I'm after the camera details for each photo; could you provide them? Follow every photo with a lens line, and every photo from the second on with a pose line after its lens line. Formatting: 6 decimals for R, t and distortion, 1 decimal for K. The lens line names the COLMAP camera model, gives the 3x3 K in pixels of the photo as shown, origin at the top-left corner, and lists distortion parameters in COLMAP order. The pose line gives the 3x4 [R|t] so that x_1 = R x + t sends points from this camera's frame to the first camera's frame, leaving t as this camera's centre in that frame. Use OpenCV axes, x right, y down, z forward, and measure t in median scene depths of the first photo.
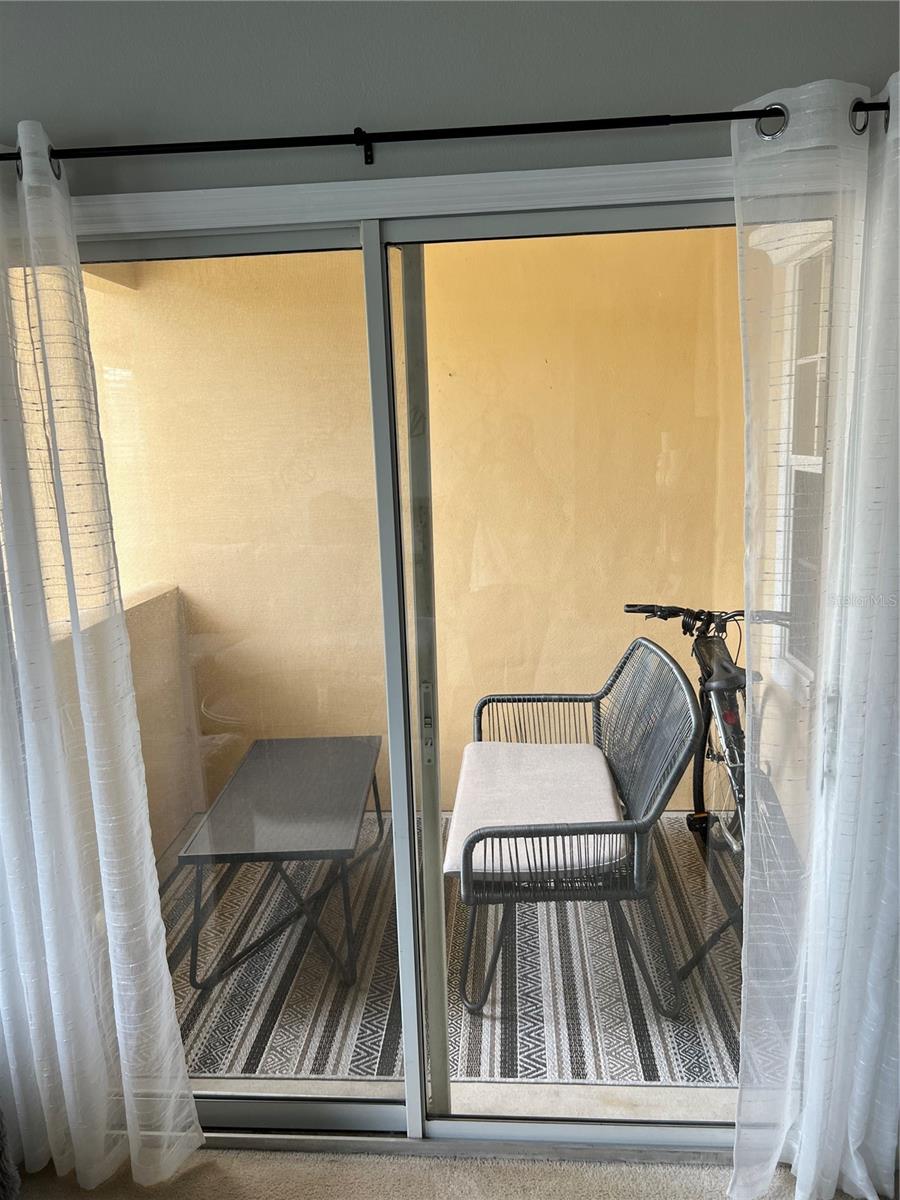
lens RADIAL K [[890.5, 0, 450.0], [0, 890.5, 600.0], [0, 0, 1]] dist [0.002202, 0.001084]
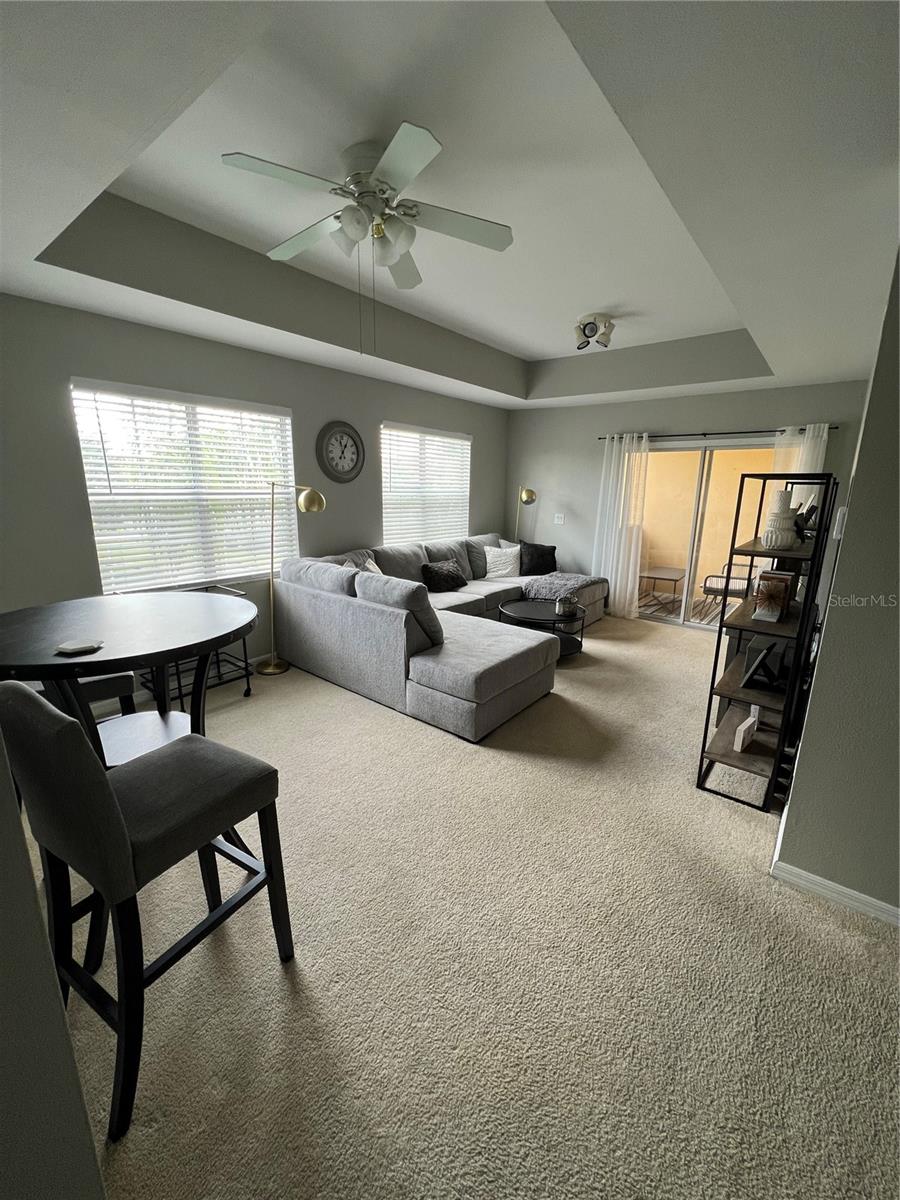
lens RADIAL K [[483.9, 0, 450.0], [0, 483.9, 600.0], [0, 0, 1]] dist [-0.000280, -0.000042]
pose [[0.827562, 0.174976, -0.533408, 0.410962], [-0.140080, 0.984491, 0.105619, 0.472251], [0.543617, -0.012687, 0.839238, -2.632072]]
